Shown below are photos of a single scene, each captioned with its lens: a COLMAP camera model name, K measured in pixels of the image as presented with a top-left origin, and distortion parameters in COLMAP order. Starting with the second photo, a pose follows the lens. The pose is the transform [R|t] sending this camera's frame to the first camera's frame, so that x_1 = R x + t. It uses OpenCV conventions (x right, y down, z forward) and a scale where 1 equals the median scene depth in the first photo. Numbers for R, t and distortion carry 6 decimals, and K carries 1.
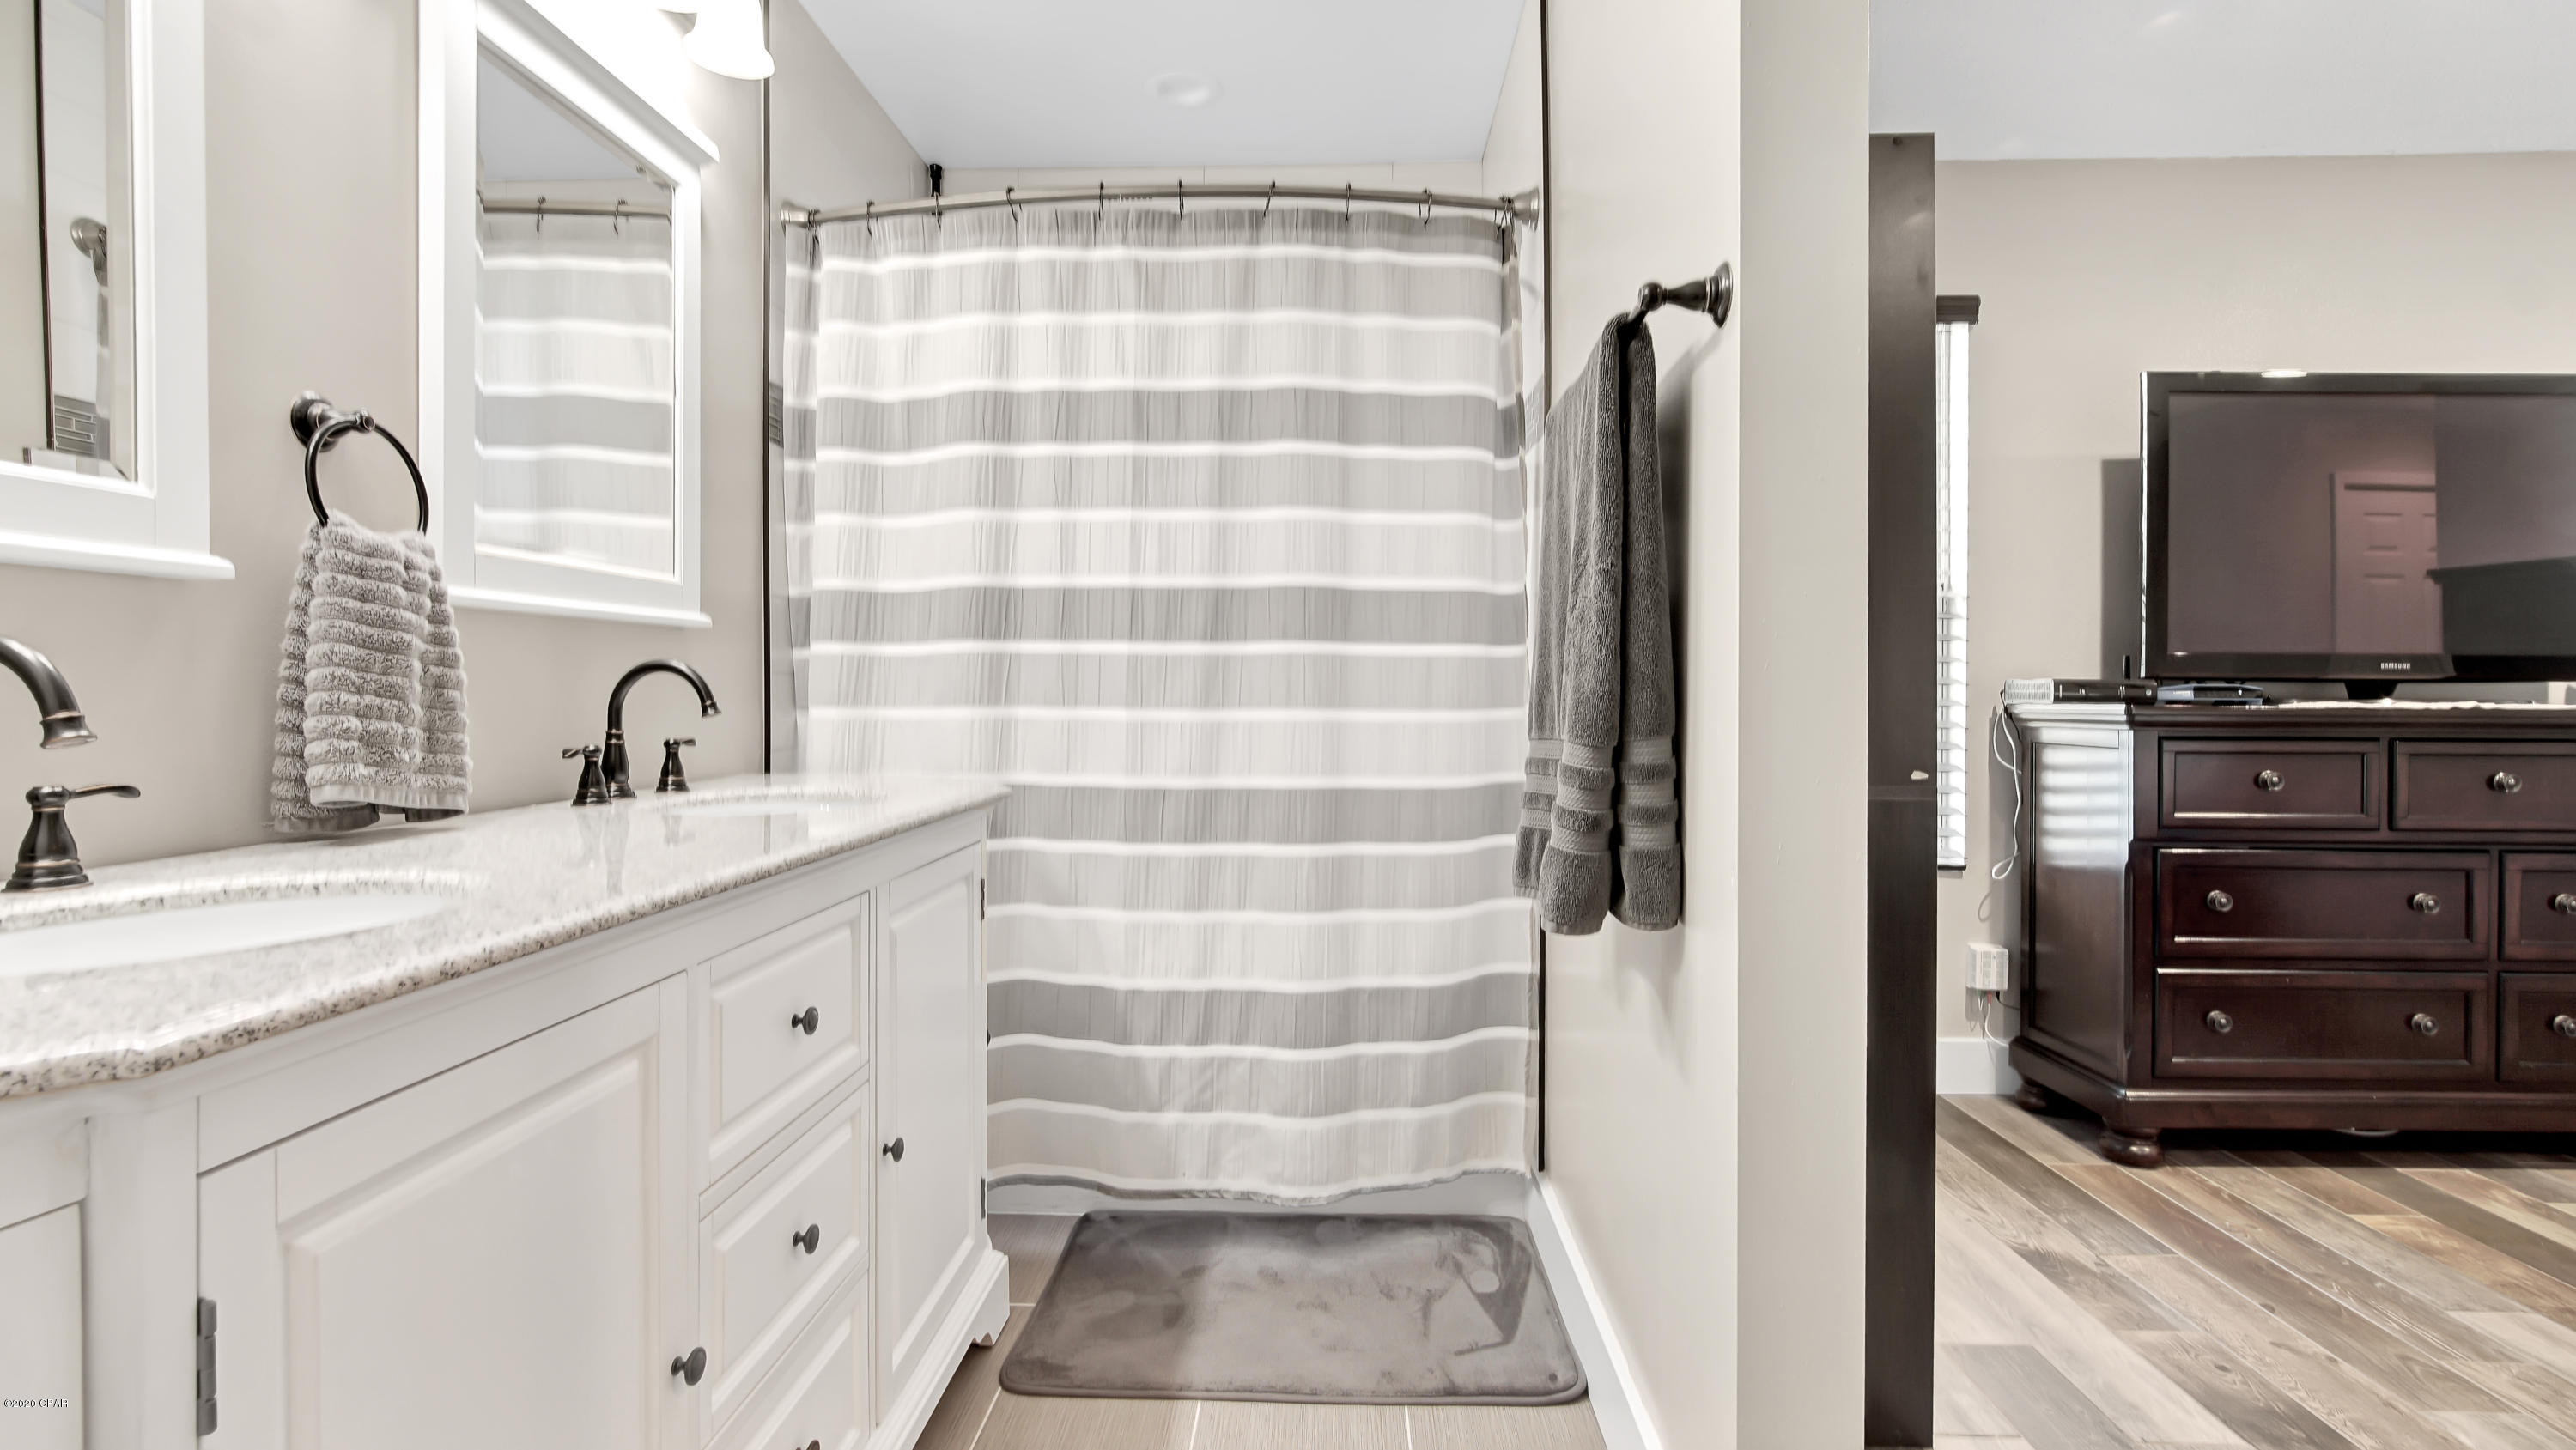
lens RADIAL K [[1150.3, 0, 1301.9], [0, 1150.3, 720.7], [0, 0, 1]] dist [-0.025729, 0.009750]
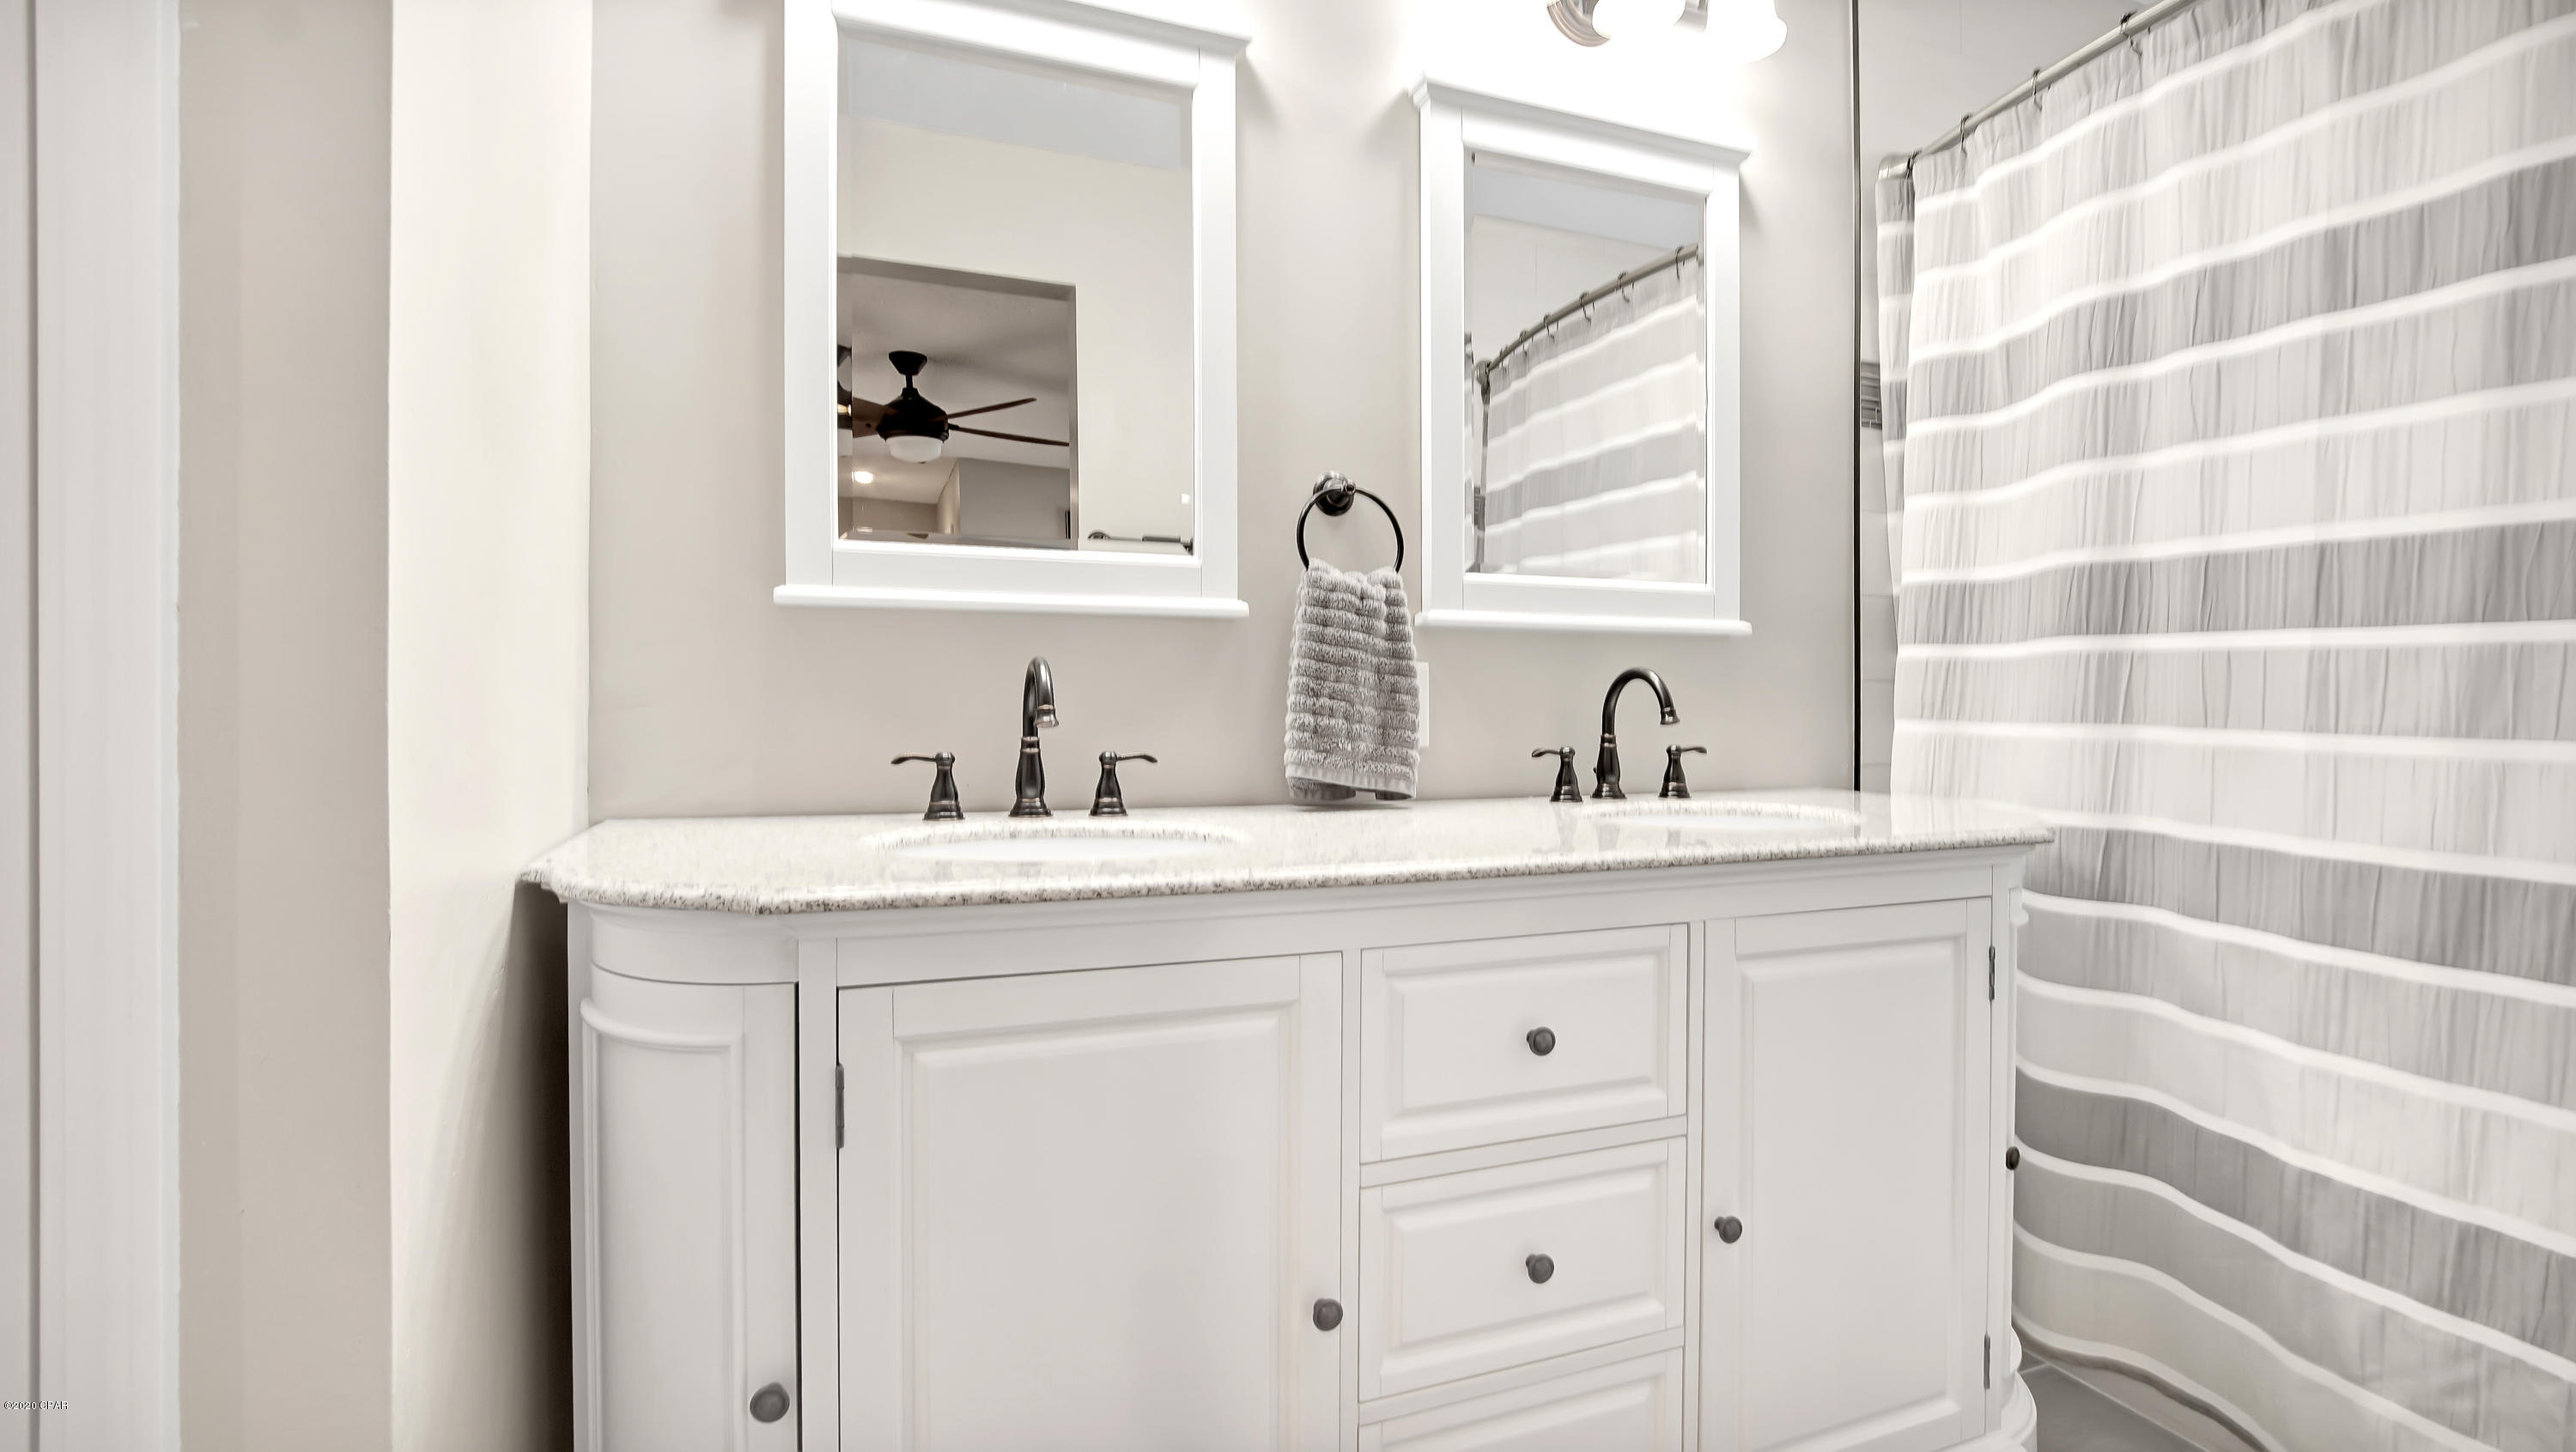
lens RADIAL K [[1150.5, 0, 1301.9], [0, 1150.5, 721.7], [0, 0, 1]] dist [-0.025729, 0.009750]
pose [[0.408465, 0.026164, -0.912399, 0.198701], [-0.033617, 0.999342, 0.013607, -0.006865], [0.912155, 0.025114, 0.409076, 0.231940]]
